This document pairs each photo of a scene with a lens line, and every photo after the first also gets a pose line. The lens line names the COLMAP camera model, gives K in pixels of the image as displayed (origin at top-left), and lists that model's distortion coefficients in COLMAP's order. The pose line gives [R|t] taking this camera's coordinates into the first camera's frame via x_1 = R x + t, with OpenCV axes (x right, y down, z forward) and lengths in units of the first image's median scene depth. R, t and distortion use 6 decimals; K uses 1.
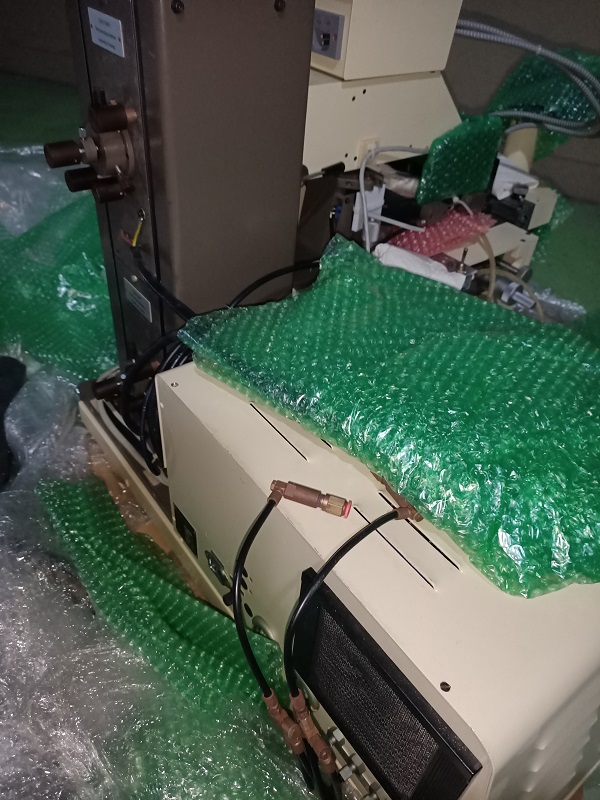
lens RADIAL K [[604.0, 0, 300.0], [0, 604.0, 400.0], [0, 0, 1]] dist [0.045440, -0.053093]
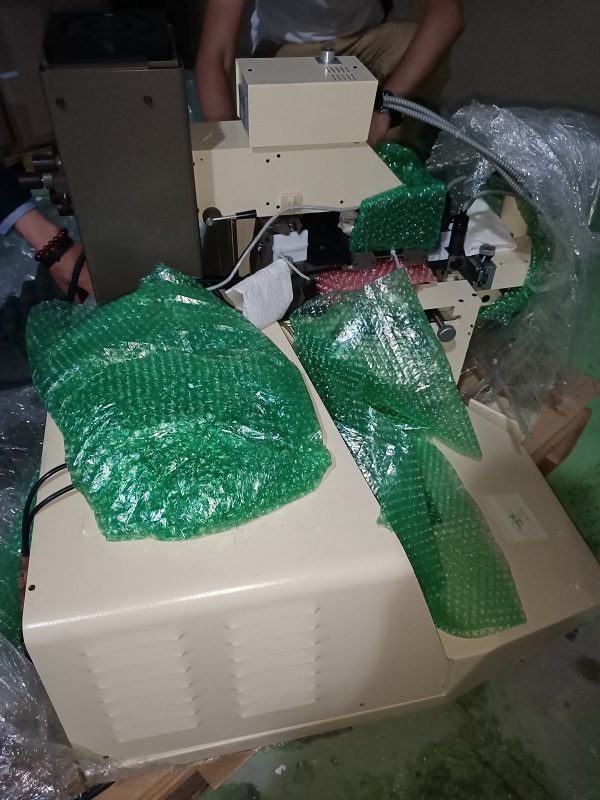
lens RADIAL K [[604.0, 0, 300.0], [0, 604.0, 400.0], [0, 0, 1]] dist [0.045440, -0.053093]
pose [[0.901859, 0.265036, -0.341184, 0.598015], [-0.246902, 0.964235, 0.096388, -0.146058], [0.354528, -0.002689, 0.935041, -0.097411]]
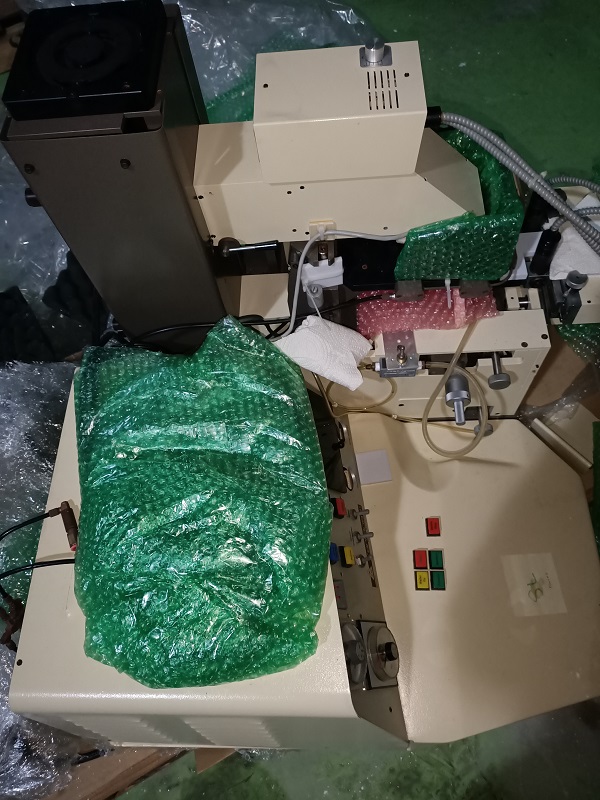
lens RADIAL K [[604.0, 0, 300.0], [0, 604.0, 400.0], [0, 0, 1]] dist [0.045440, -0.053093]
pose [[0.775518, 0.483631, -0.405800, 0.587680], [-0.278233, 0.838808, 0.467962, -0.593582], [0.566708, -0.250006, 0.785072, 0.119830]]
